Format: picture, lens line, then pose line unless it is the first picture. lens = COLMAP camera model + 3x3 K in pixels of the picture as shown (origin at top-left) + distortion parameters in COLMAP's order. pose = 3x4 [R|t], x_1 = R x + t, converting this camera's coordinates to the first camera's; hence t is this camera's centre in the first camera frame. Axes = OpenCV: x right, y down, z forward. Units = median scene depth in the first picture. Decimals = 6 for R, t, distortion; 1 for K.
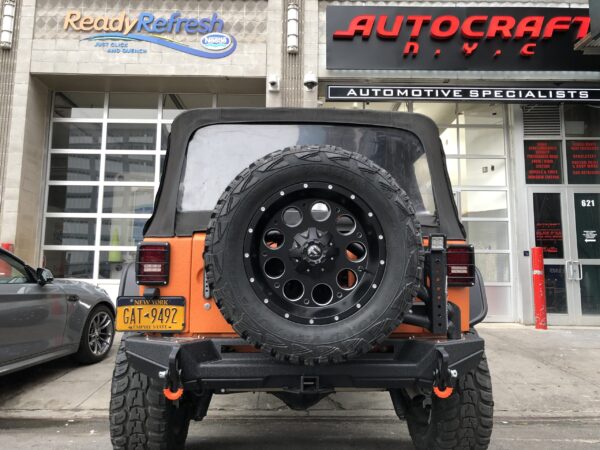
lens RADIAL K [[496.5, 0, 299.8], [0, 496.5, 220.4], [0, 0, 1]] dist [0.012911, 0.005288]
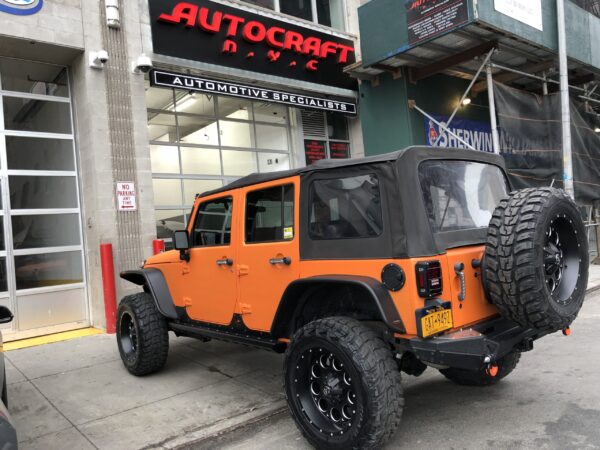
lens RADIAL K [[496.5, 0, 302.9], [0, 496.5, 222.3], [0, 0, 1]] dist [0.012911, 0.005288]
pose [[0.772452, -0.046061, 0.633401, -0.339701], [0.011672, 0.998228, 0.058356, -0.032282], [-0.634966, -0.037684, 0.771620, 0.070201]]
